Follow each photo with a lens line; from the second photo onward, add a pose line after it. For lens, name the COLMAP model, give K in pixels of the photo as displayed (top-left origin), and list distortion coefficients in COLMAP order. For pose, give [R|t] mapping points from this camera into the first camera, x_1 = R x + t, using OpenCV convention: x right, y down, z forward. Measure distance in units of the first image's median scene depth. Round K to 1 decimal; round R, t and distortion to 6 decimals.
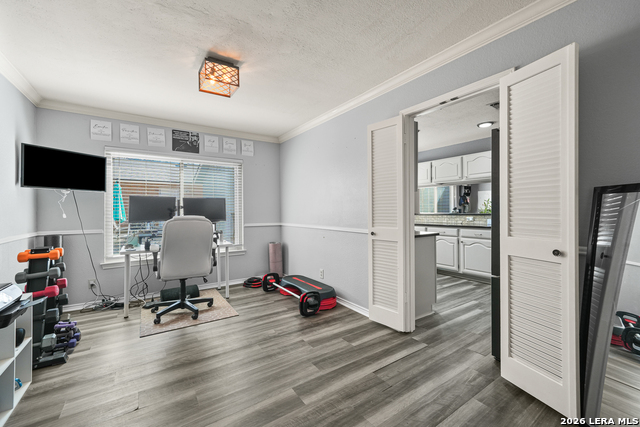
lens RADIAL K [[267.9, 0, 320.0], [0, 267.9, 213.5], [0, 0, 1]] dist [0.000128, 0.000053]
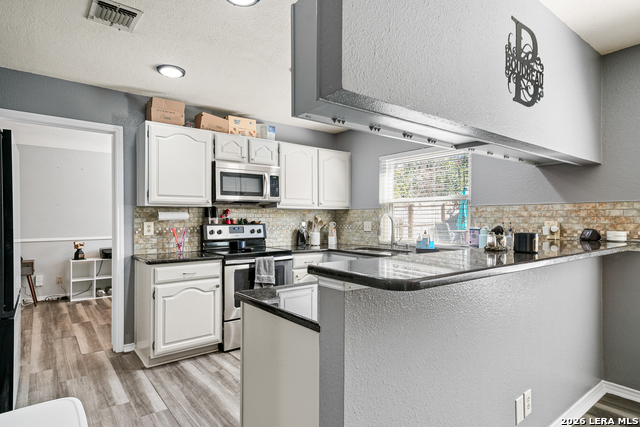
lens RADIAL K [[350.8, 0, 319.4], [0, 350.8, 219.1], [0, 0, 1]] dist [0.022086, 0.000087]
pose [[0.071629, 0.014747, -0.997322, 0.922987], [-0.006976, 0.999874, 0.014284, -0.037835], [0.997407, 0.005935, 0.071722, 0.903658]]
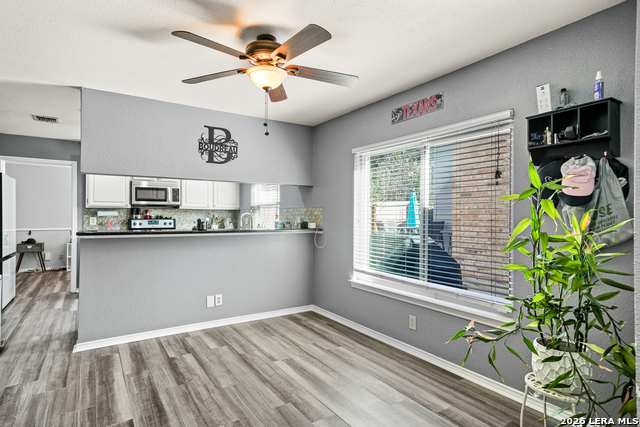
lens RADIAL K [[346.4, 0, 320.0], [0, 346.4, 213.5], [0, 0, 1]] dist [0.017145, 0.000202]
pose [[-0.014488, 0.003463, -0.999889, 1.378445], [-0.011246, 0.999930, 0.003626, -0.045041], [0.999832, 0.011297, -0.014448, 1.415492]]
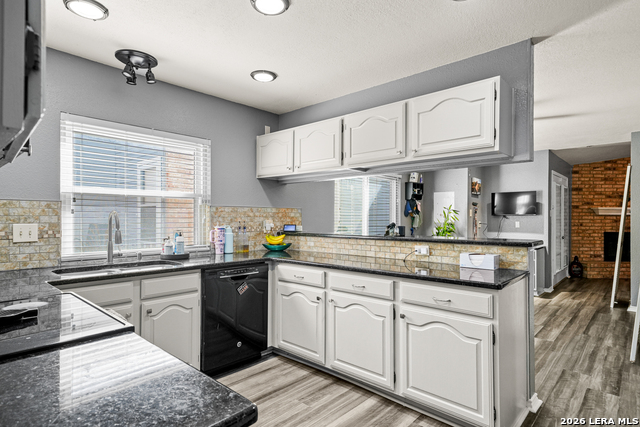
lens RADIAL K [[350.8, 0, 319.4], [0, 350.8, 219.1], [0, 0, 1]] dist [0.022086, 0.000087]
pose [[0.973682, 0.013133, 0.227533, 0.280564], [-0.012253, 0.999911, -0.005280, -0.027743], [-0.227582, 0.002353, 0.973756, 0.506360]]
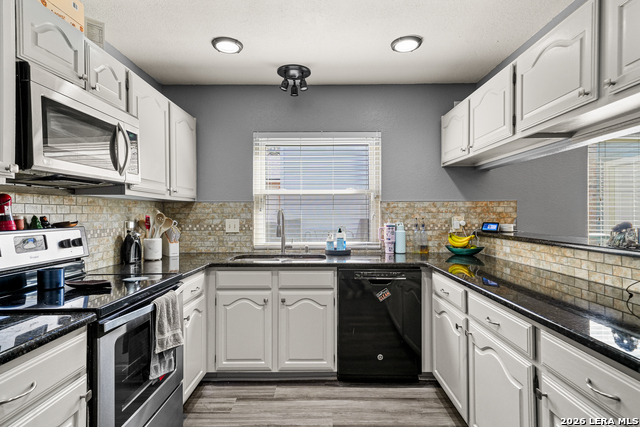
lens RADIAL K [[346.4, 0, 320.0], [0, 346.4, 213.5], [0, 0, 1]] dist [0.017145, 0.000202]
pose [[0.822969, 0.009008, -0.568015, 0.512140], [-0.010239, 0.999947, 0.001022, -0.032181], [0.567995, 0.004975, 0.823017, 0.640830]]
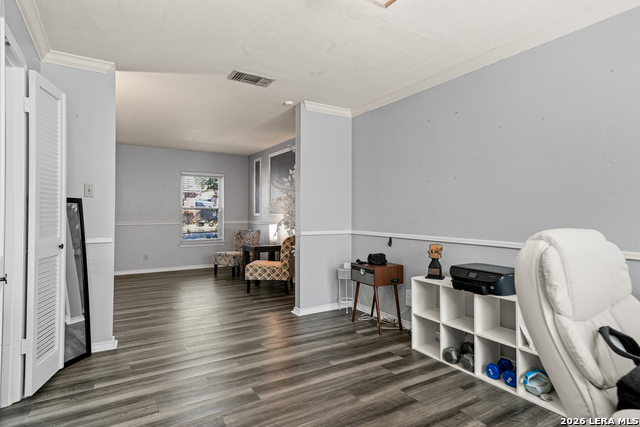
lens RADIAL K [[346.4, 0, 320.0], [0, 346.4, 213.5], [0, 0, 1]] dist [0.017145, 0.000202]
pose [[-0.999231, 0.008598, 0.038264, -0.138267], [0.008887, 0.999933, 0.007392, -0.004752], [-0.038198, 0.007727, -0.999240, 0.835157]]
